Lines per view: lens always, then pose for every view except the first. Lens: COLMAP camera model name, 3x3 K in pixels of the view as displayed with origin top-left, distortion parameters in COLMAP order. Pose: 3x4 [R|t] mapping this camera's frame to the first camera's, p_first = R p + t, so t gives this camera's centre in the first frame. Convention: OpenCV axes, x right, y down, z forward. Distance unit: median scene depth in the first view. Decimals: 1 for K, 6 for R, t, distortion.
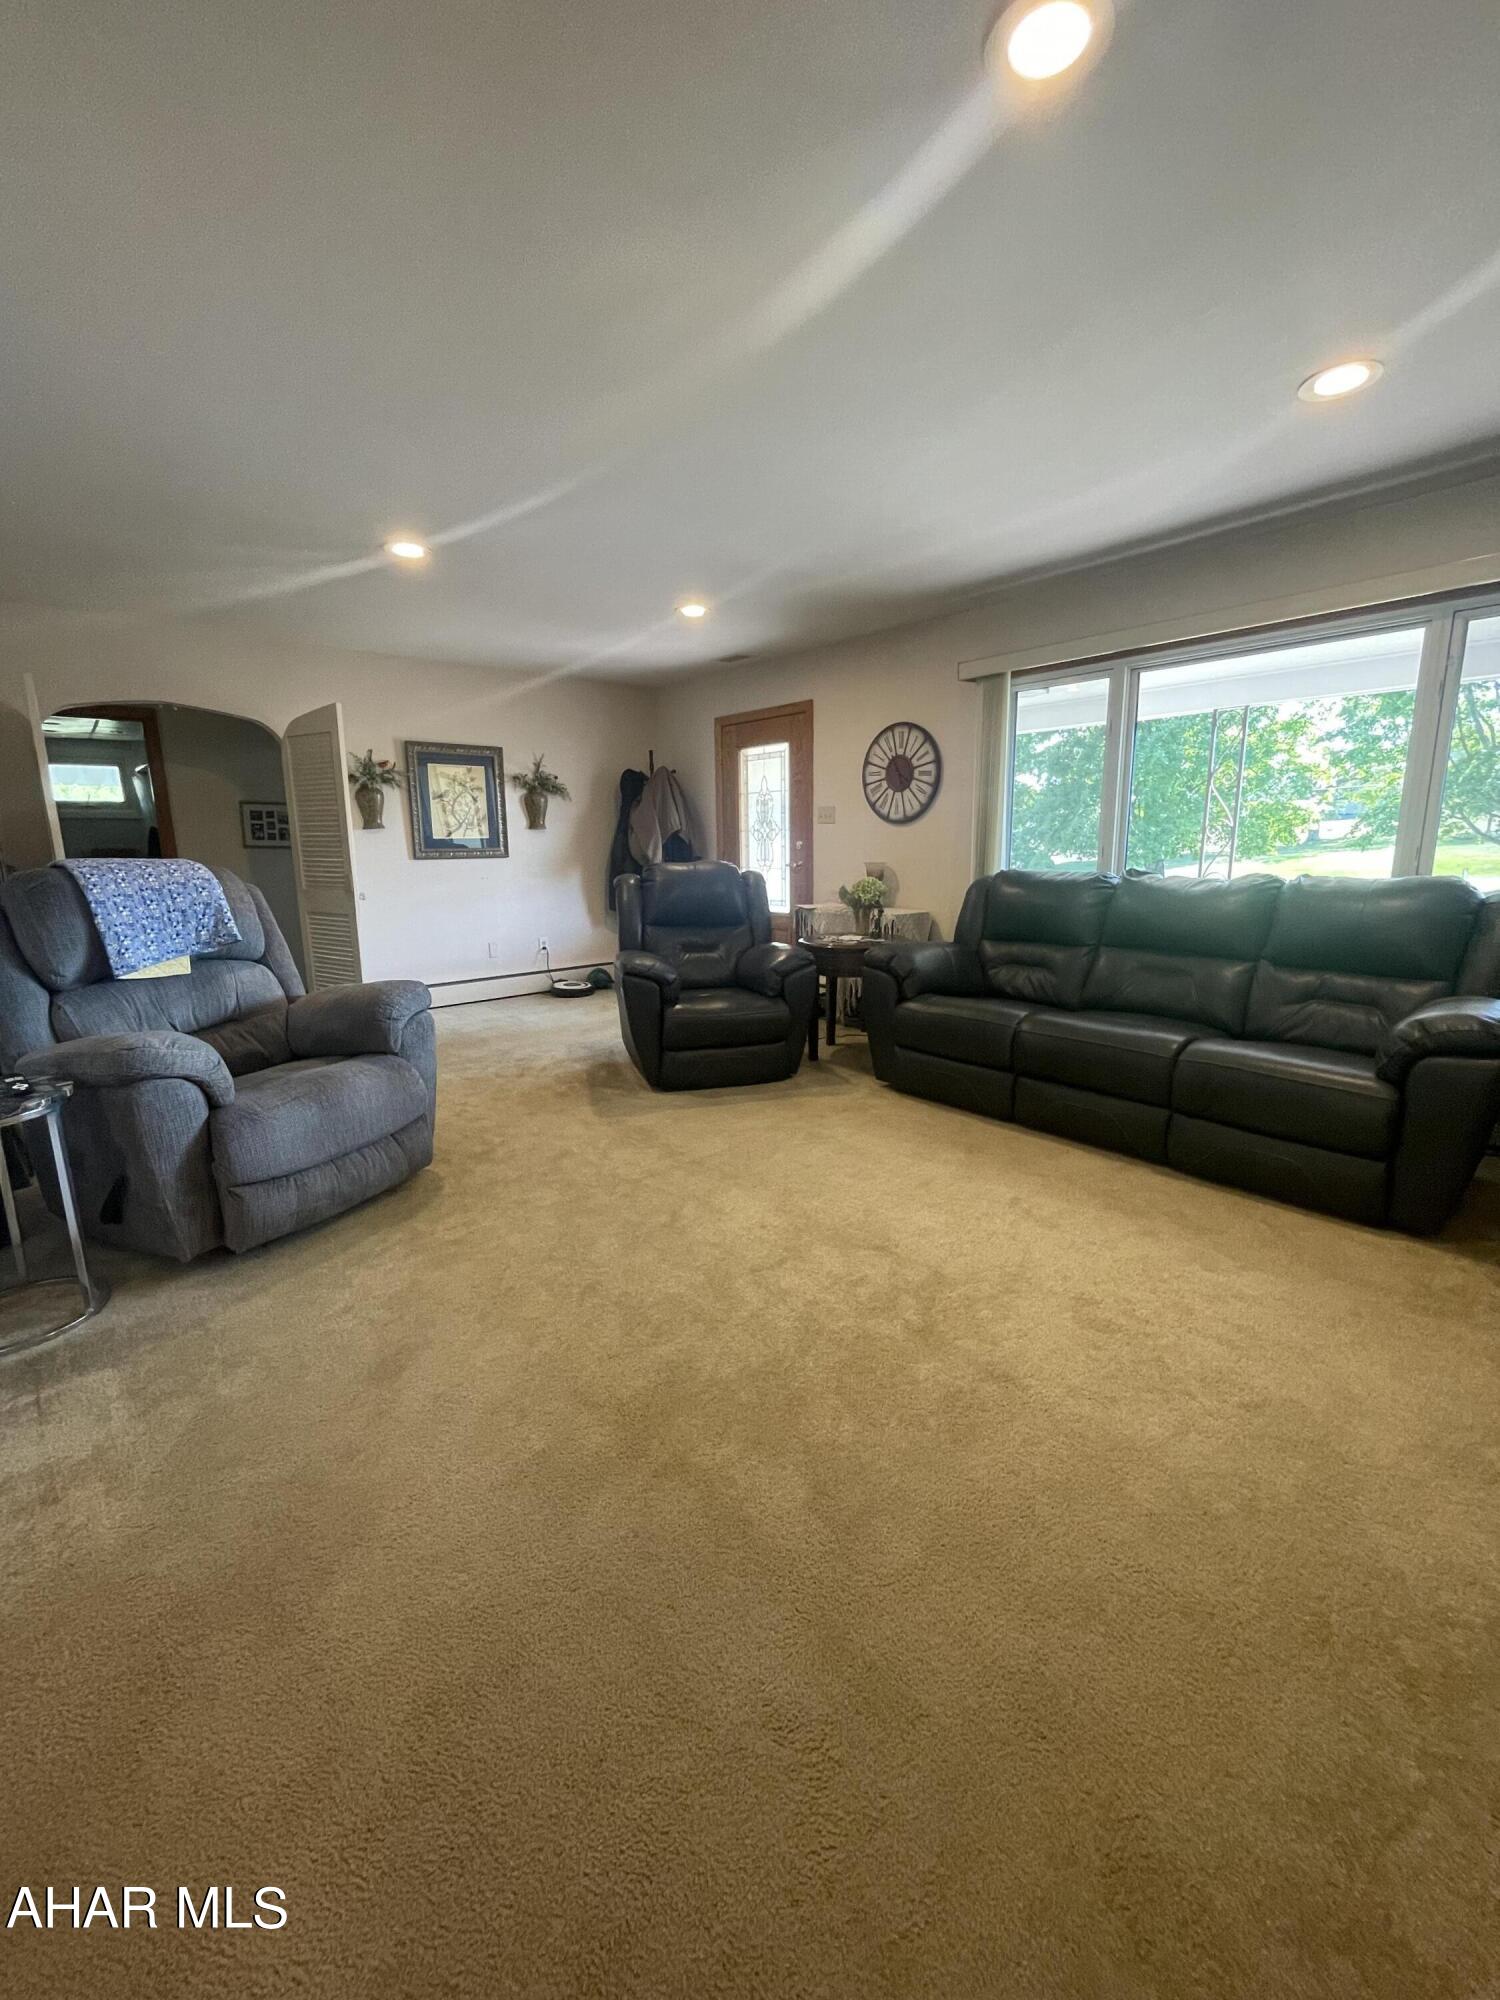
lens RADIAL K [[810.2, 0, 750.0], [0, 810.2, 1000.0], [0, 0, 1]] dist [0.000337, -0.000048]
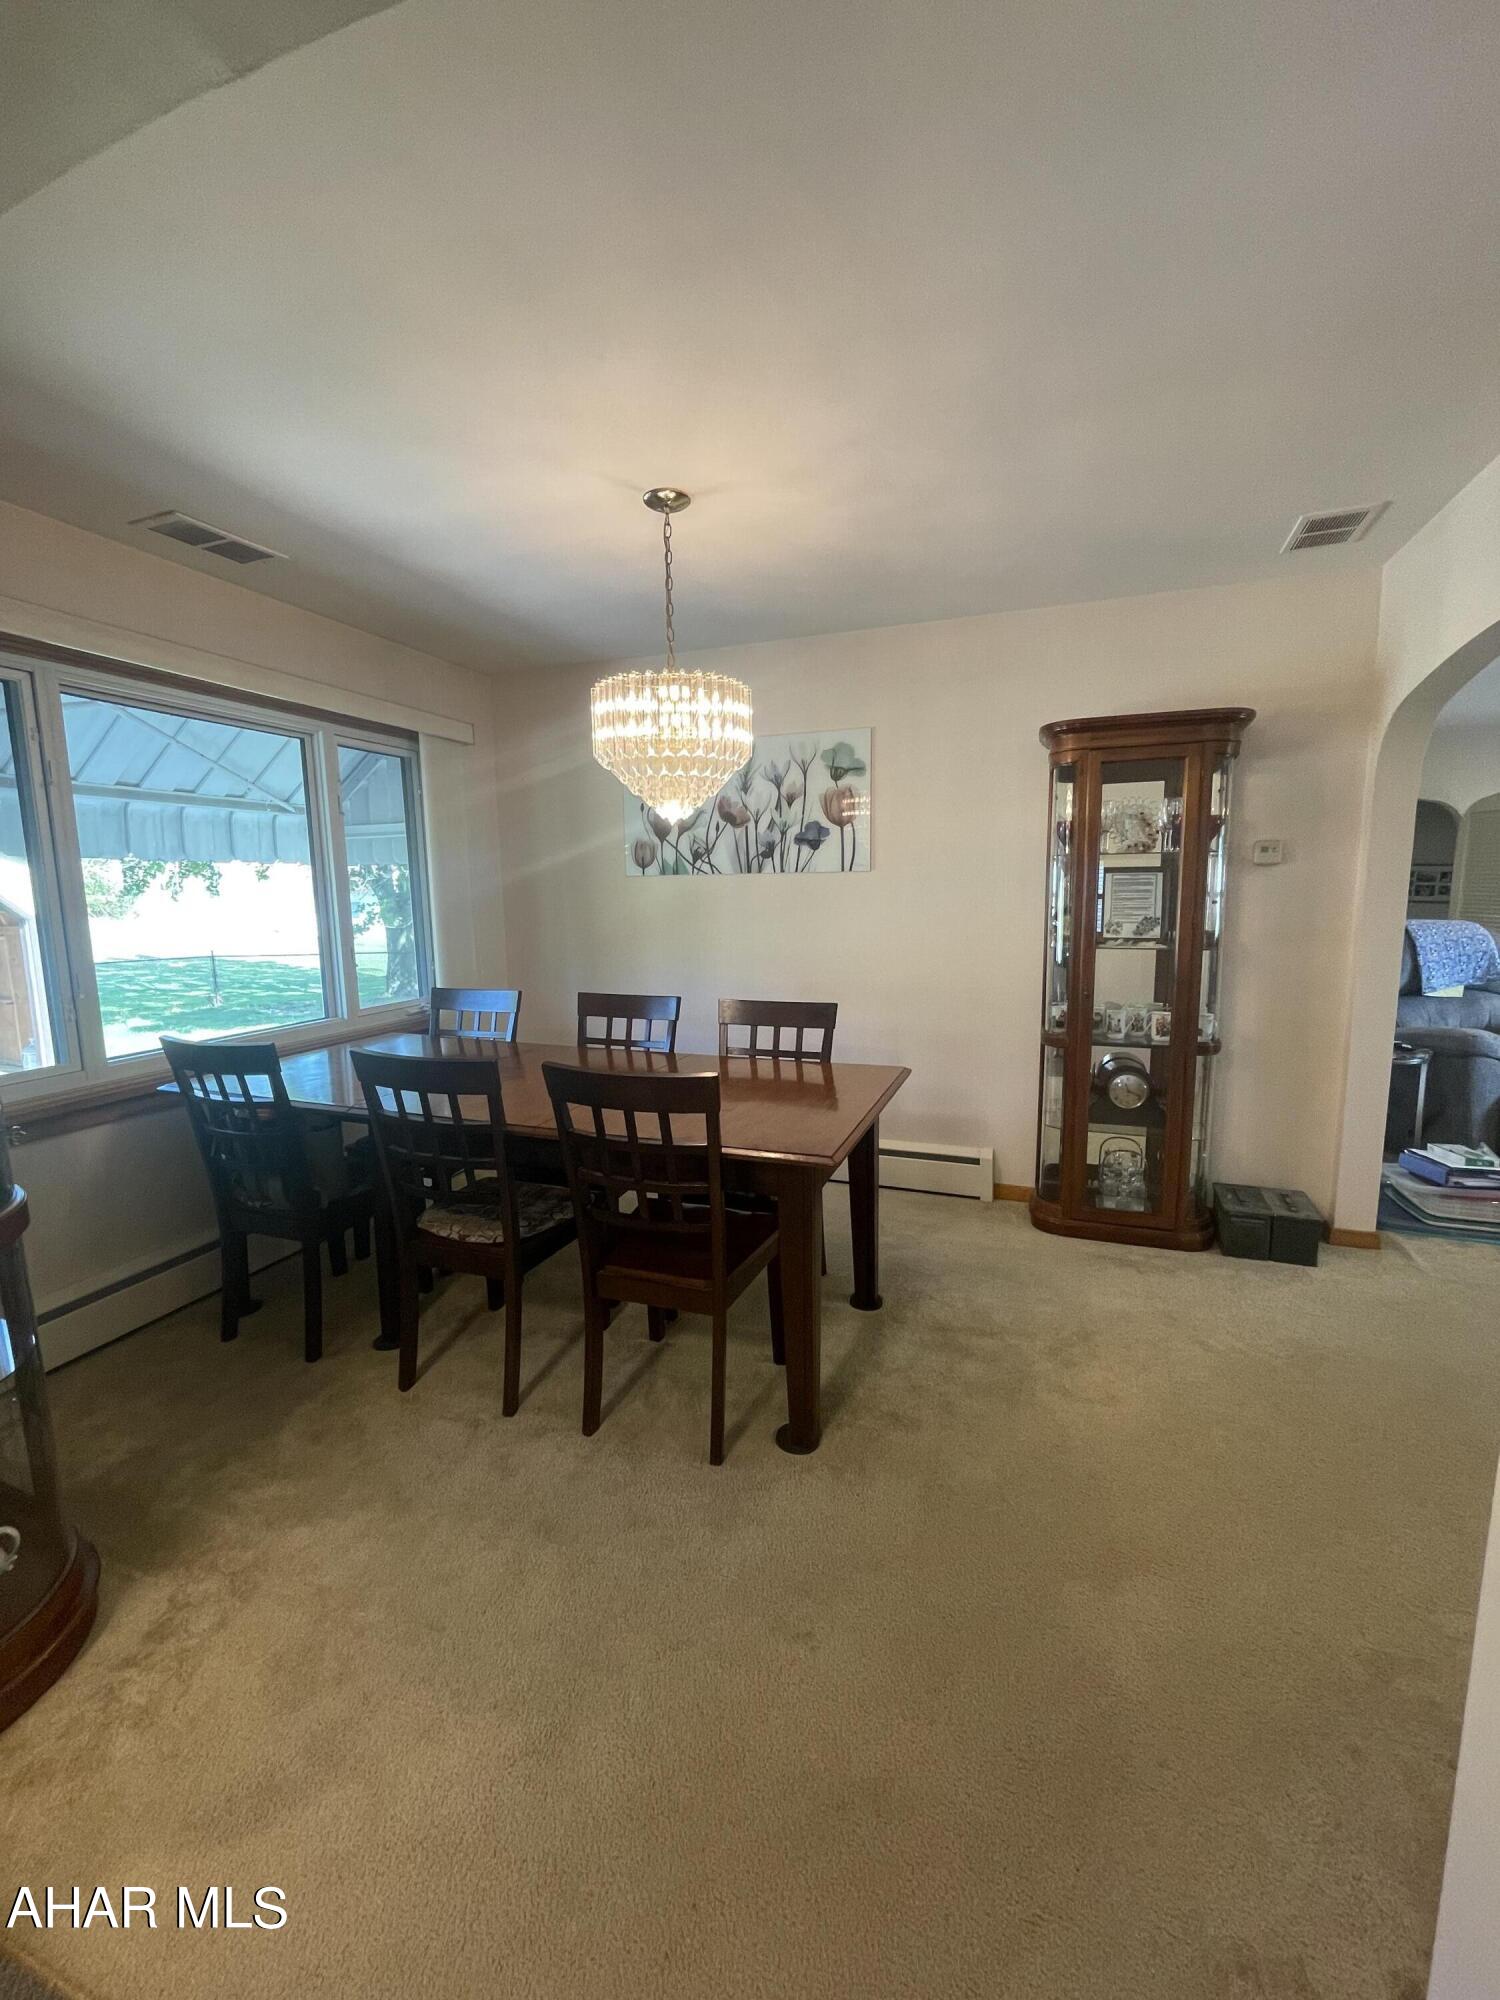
lens RADIAL K [[810.2, 0, 750.0], [0, 810.2, 1000.0], [0, 0, 1]] dist [0.000337, -0.000048]
pose [[0.479030, 0.134141, -0.867489, -0.019748], [-0.167784, 0.984026, 0.059511, 0.107162], [0.861614, 0.117043, 0.493885, -0.898261]]
